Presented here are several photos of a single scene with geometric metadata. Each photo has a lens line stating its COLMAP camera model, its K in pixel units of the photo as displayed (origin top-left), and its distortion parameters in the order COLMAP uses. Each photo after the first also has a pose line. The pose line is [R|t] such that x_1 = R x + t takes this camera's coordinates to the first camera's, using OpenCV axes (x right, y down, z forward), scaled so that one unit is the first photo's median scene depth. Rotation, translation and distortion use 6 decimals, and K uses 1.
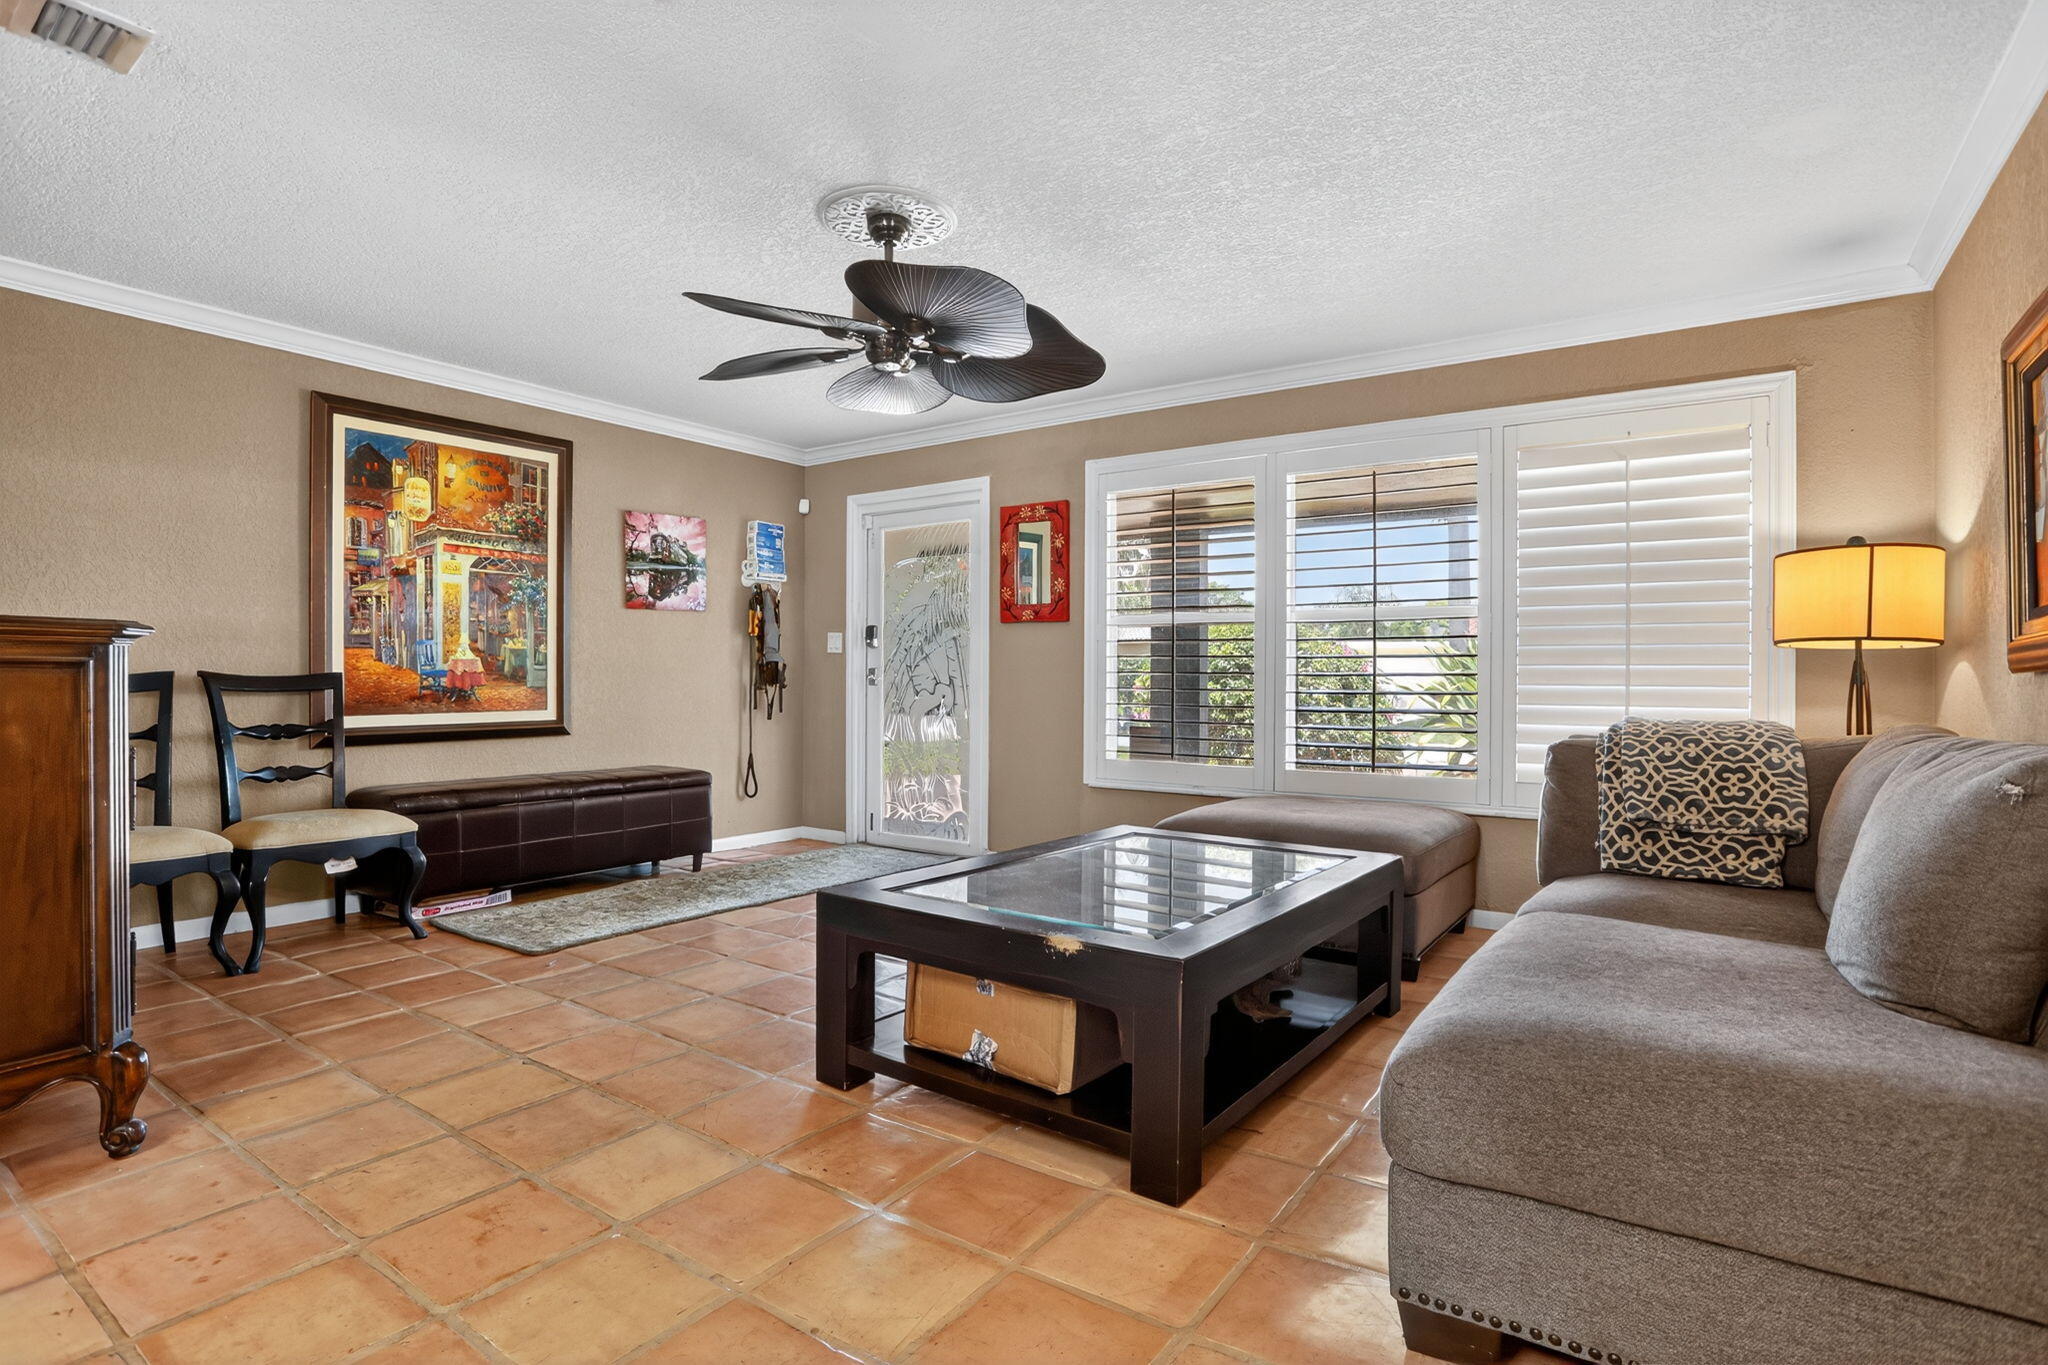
lens RADIAL K [[1015.9, 0, 1029.1], [0, 1015.9, 673.2], [0, 0, 1]] dist [-0.006086, -0.000785]
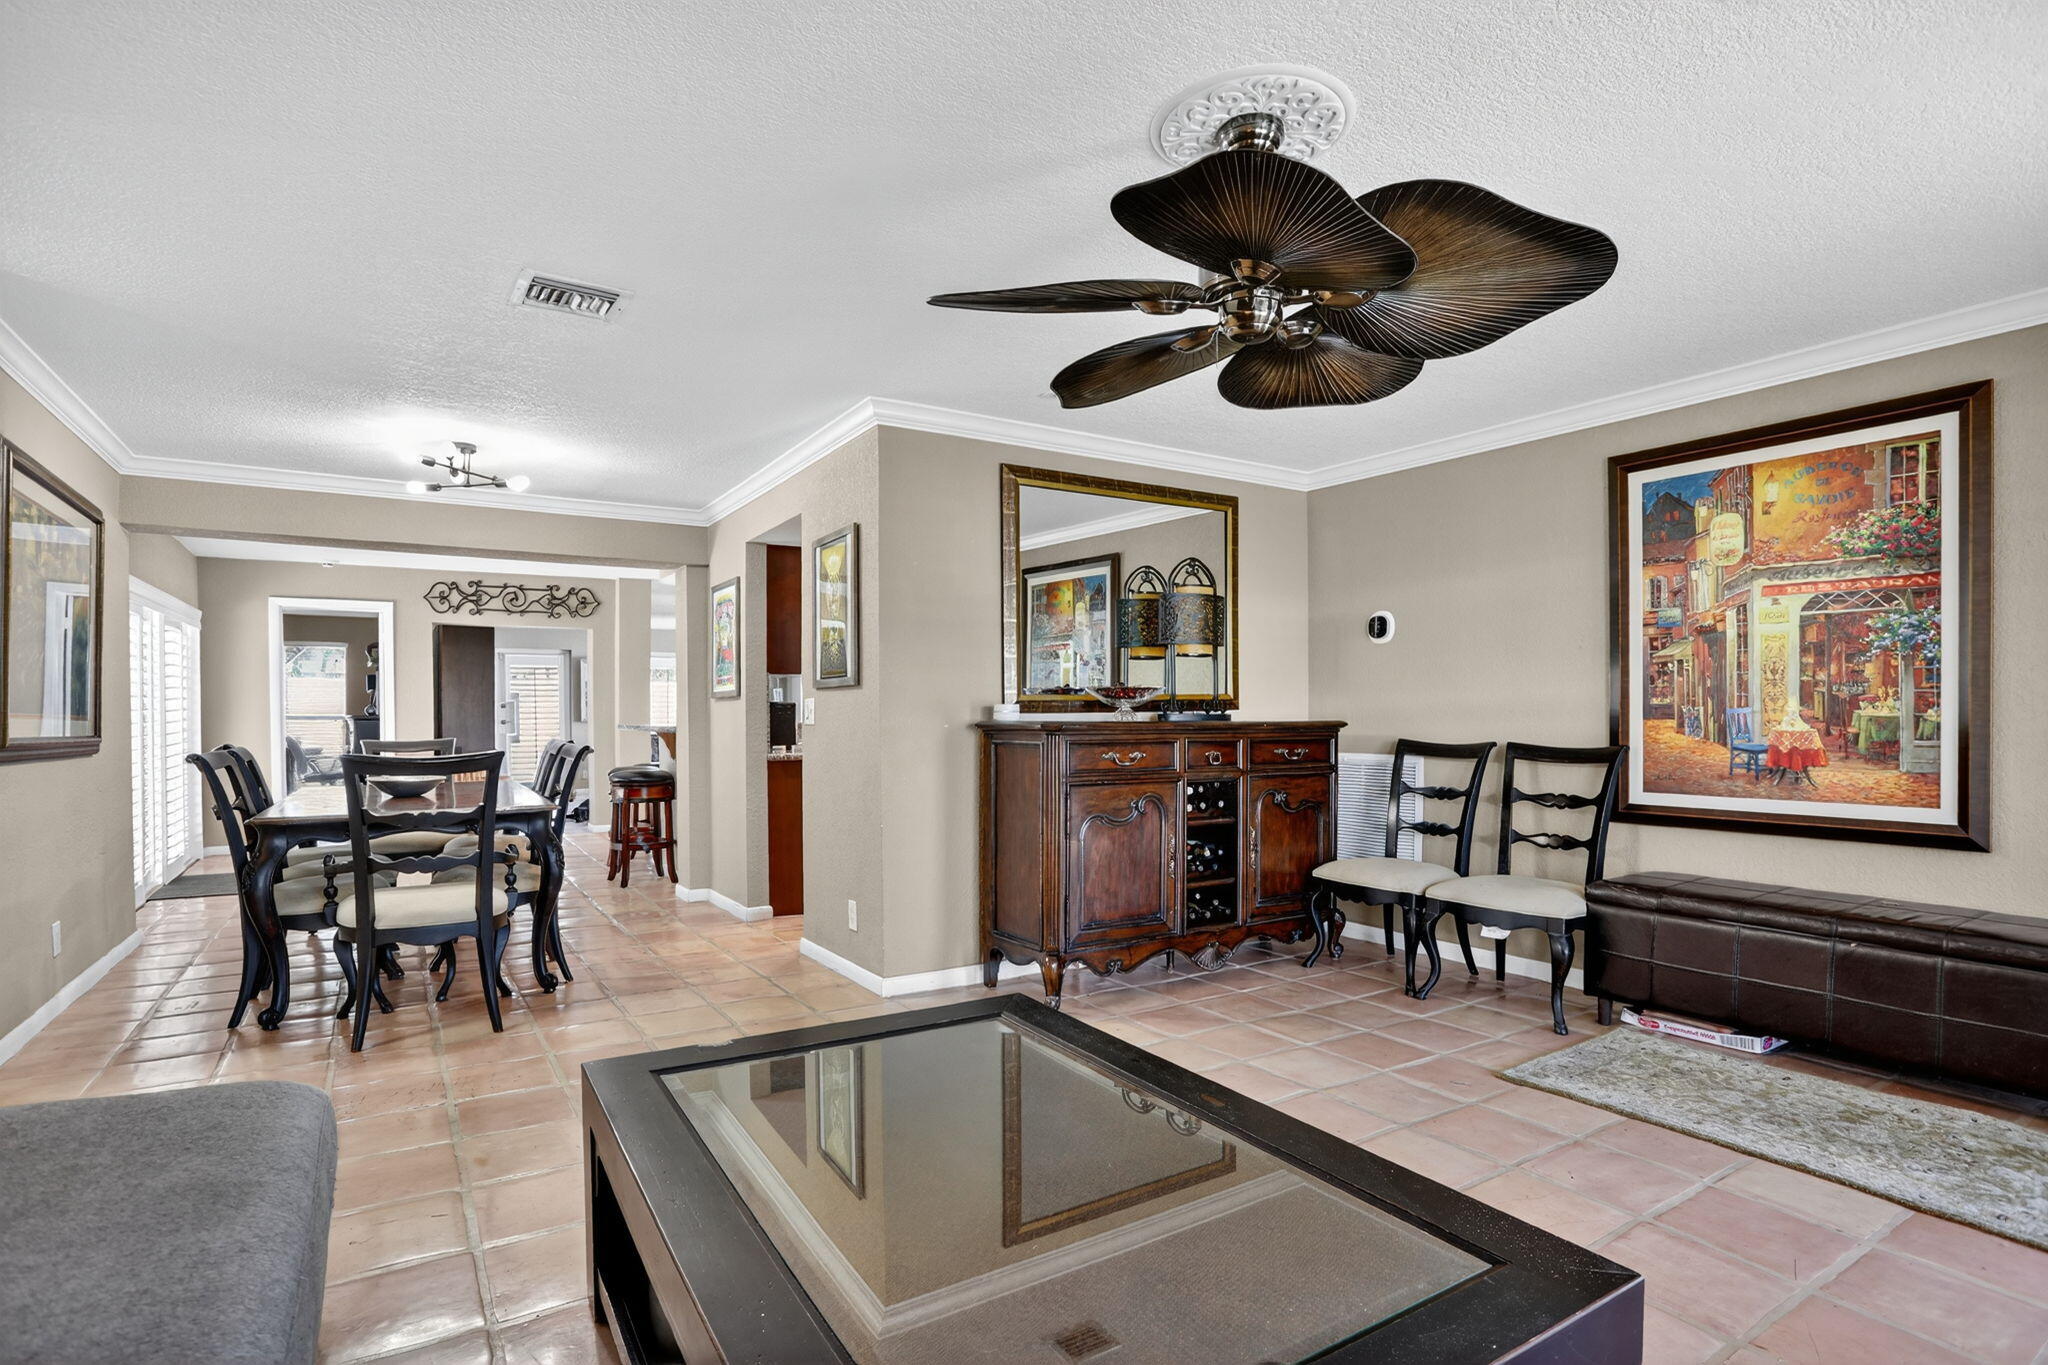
lens RADIAL K [[1015.9, 0, 1041.1], [0, 1015.9, 726.5], [0, 0, 1]] dist [-0.006086, -0.000785]
pose [[-0.354612, 0.007686, -0.934982, 0.374702], [-0.001837, 0.999959, 0.008917, -0.023867], [0.935012, 0.004880, -0.354583, 0.760152]]
